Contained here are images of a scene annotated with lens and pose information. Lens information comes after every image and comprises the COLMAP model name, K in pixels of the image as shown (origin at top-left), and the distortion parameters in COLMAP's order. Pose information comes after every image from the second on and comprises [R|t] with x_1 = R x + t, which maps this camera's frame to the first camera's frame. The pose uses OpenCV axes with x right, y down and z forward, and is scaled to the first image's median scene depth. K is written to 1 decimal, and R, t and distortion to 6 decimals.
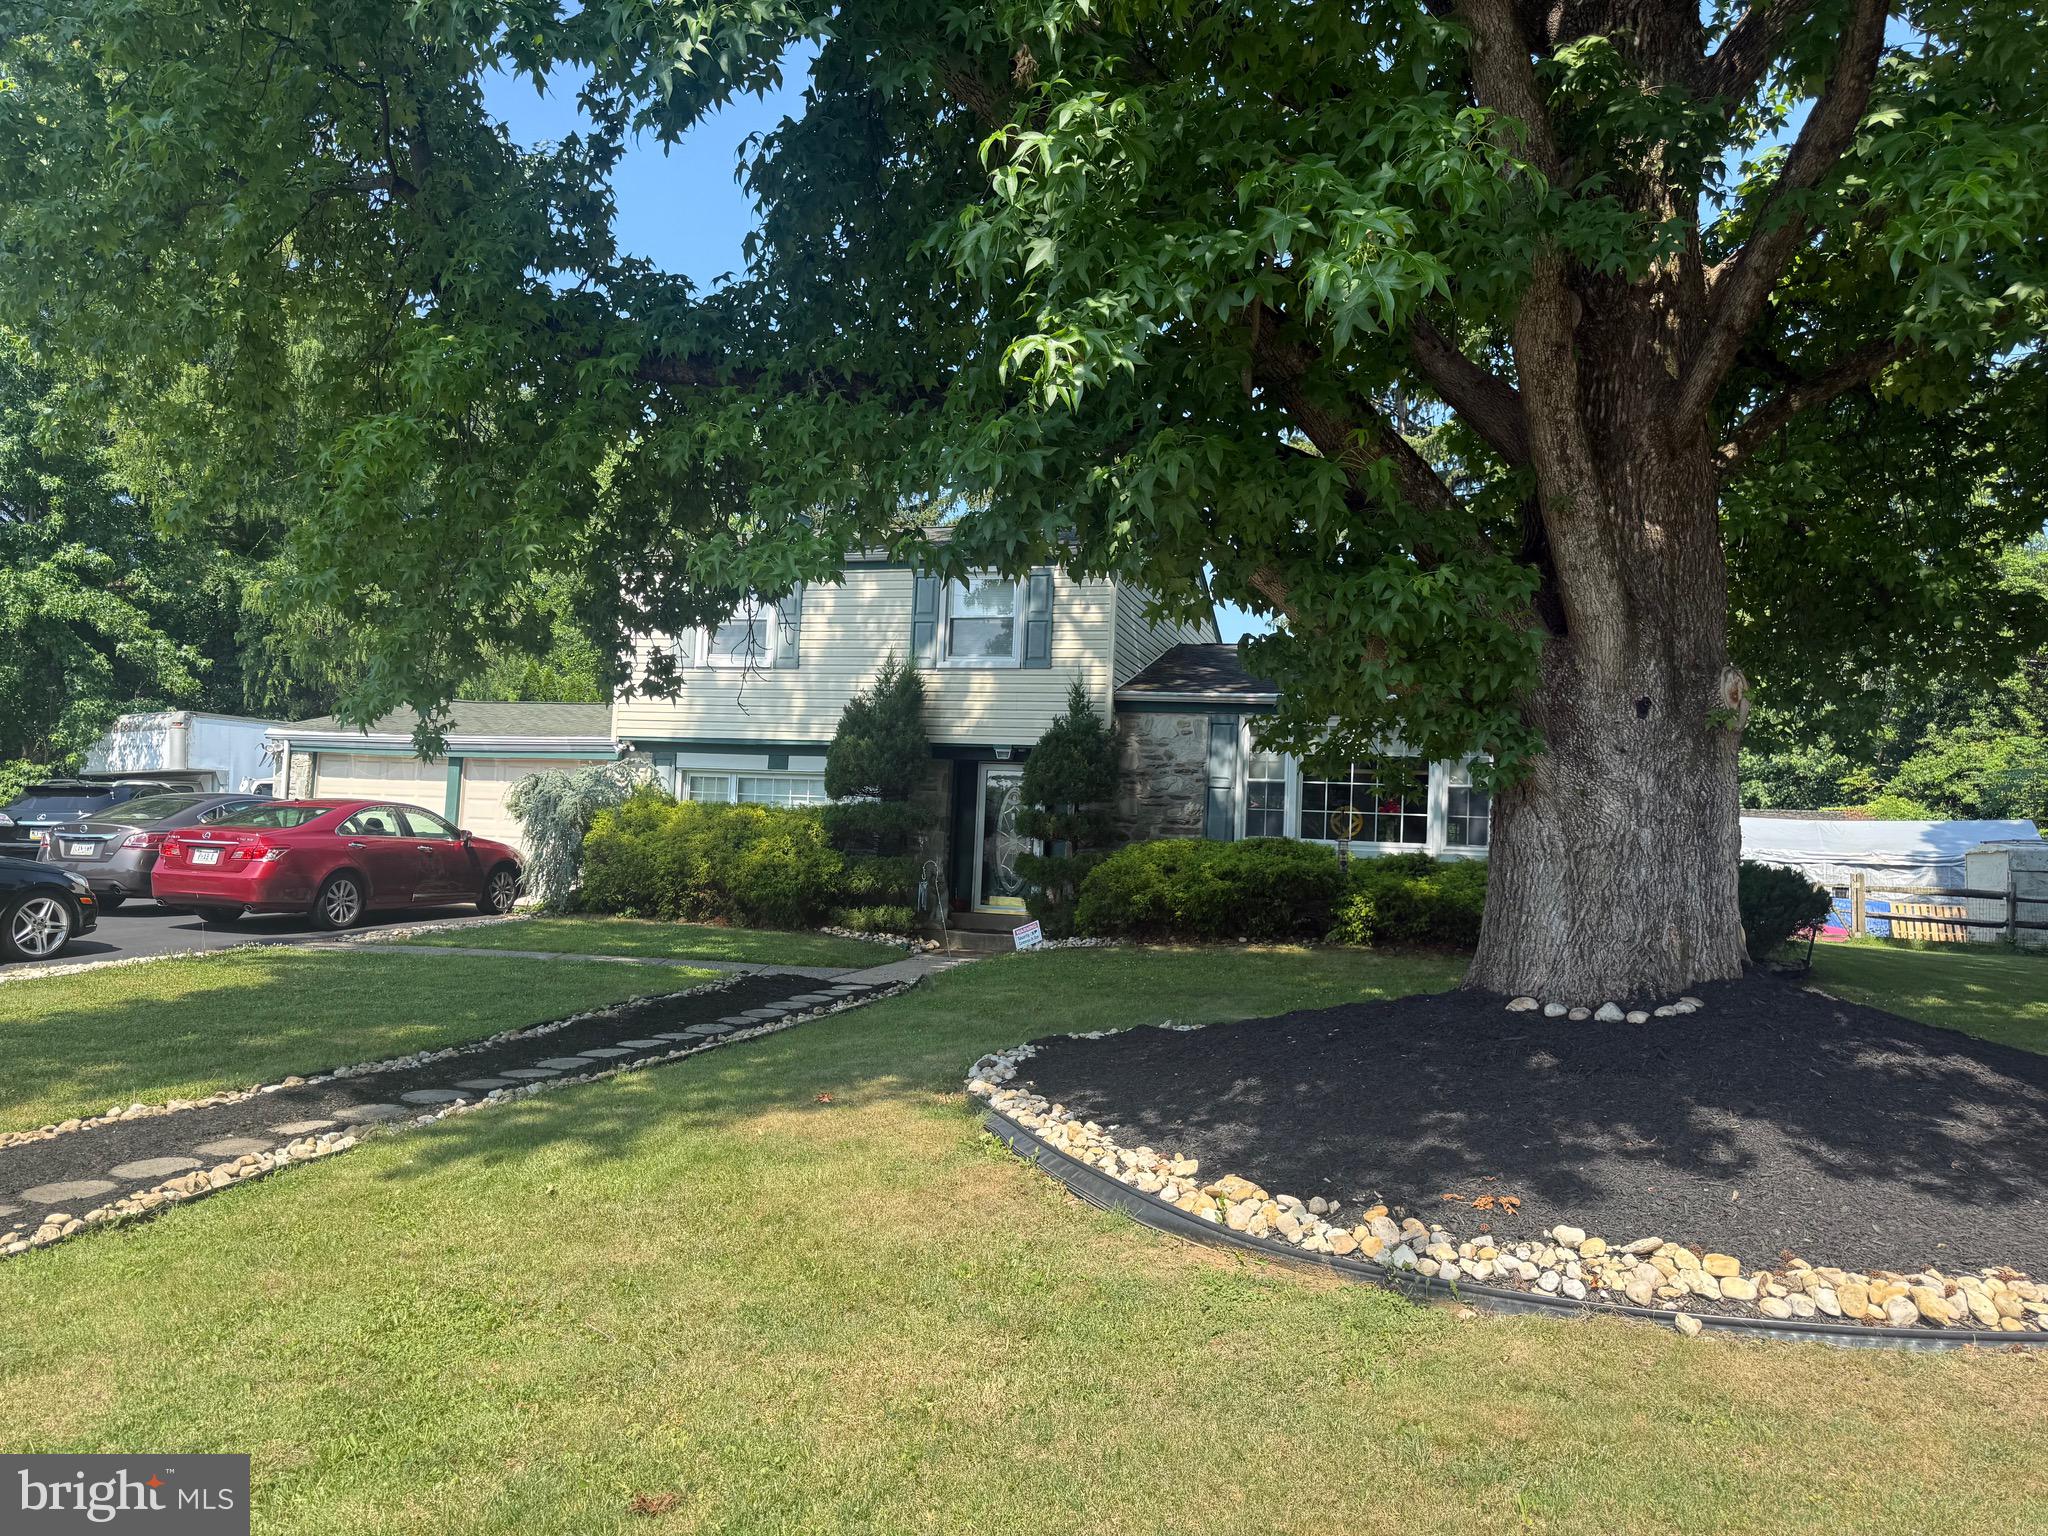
lens RADIAL K [[1446.8, 0, 1017.6], [0, 1446.8, 782.0], [0, 0, 1]] dist [0.080445, -0.100436]
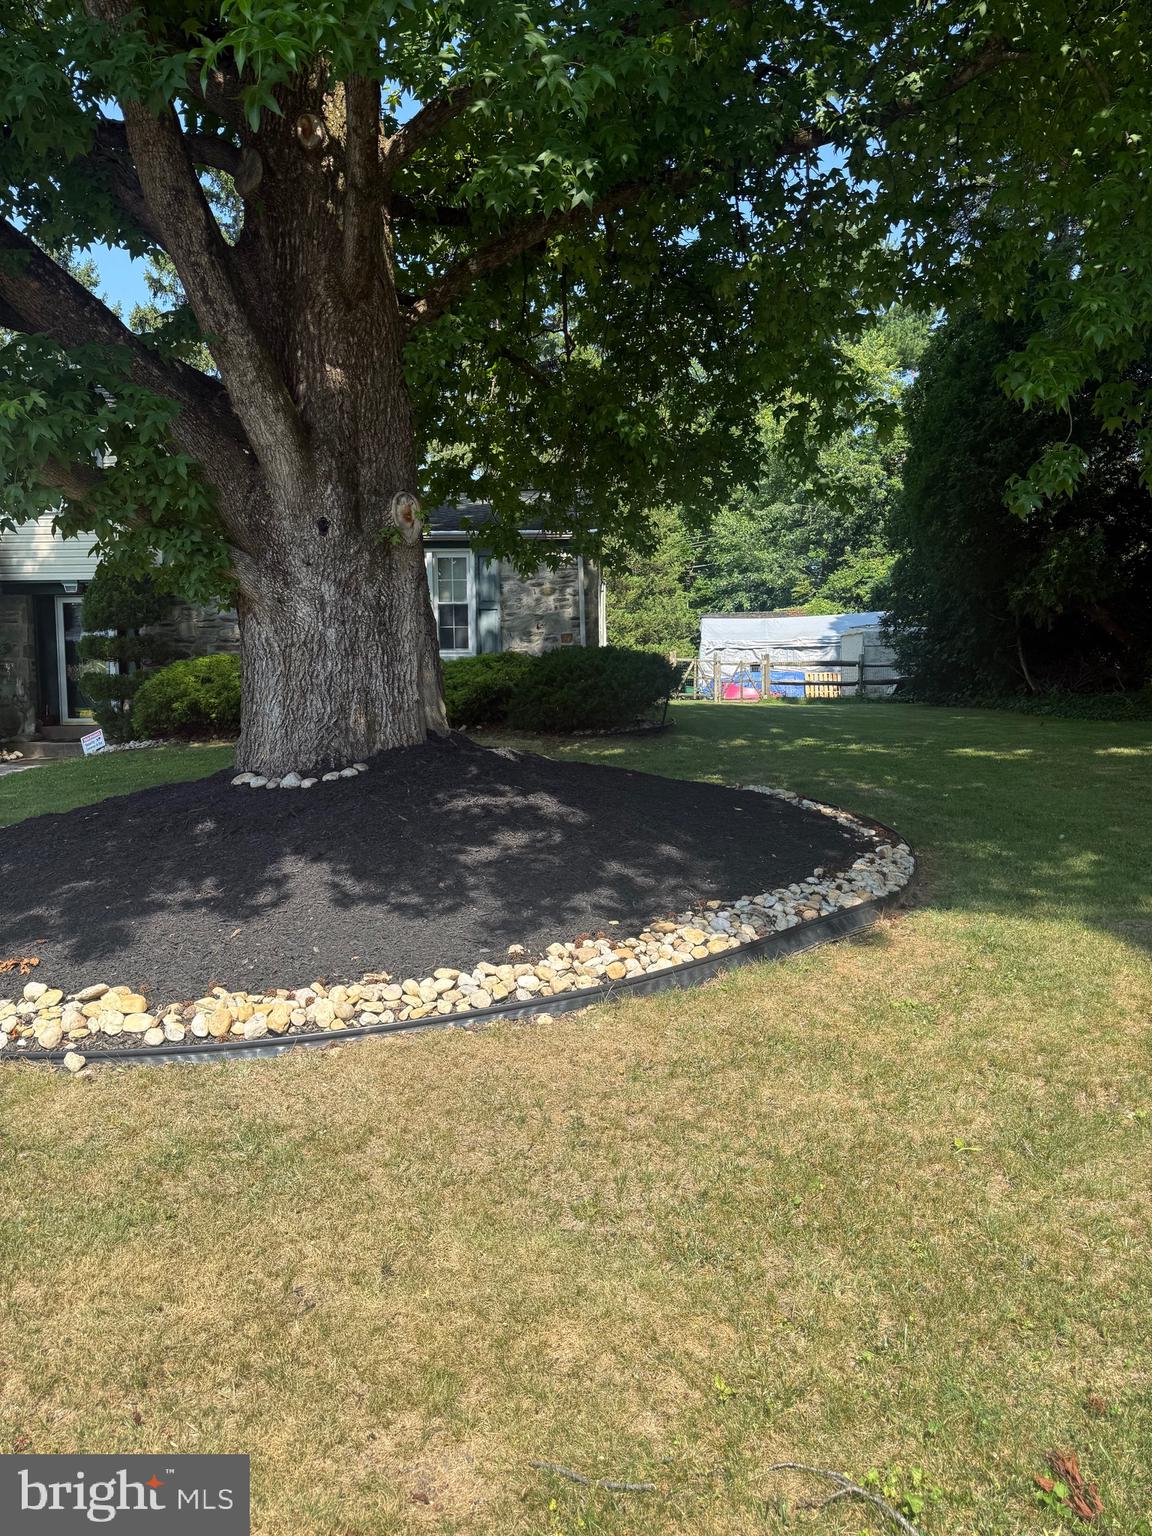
lens RADIAL K [[1085.1, 0, 575.3], [0, 1085.1, 765.1], [0, 0, 1]] dist [0.080445, -0.100436]
pose [[0.964677, -0.077219, 0.251864, 0.256147], [0.040673, 0.988269, 0.147209, 0.012515], [-0.260277, -0.131765, 0.956501, 0.044155]]
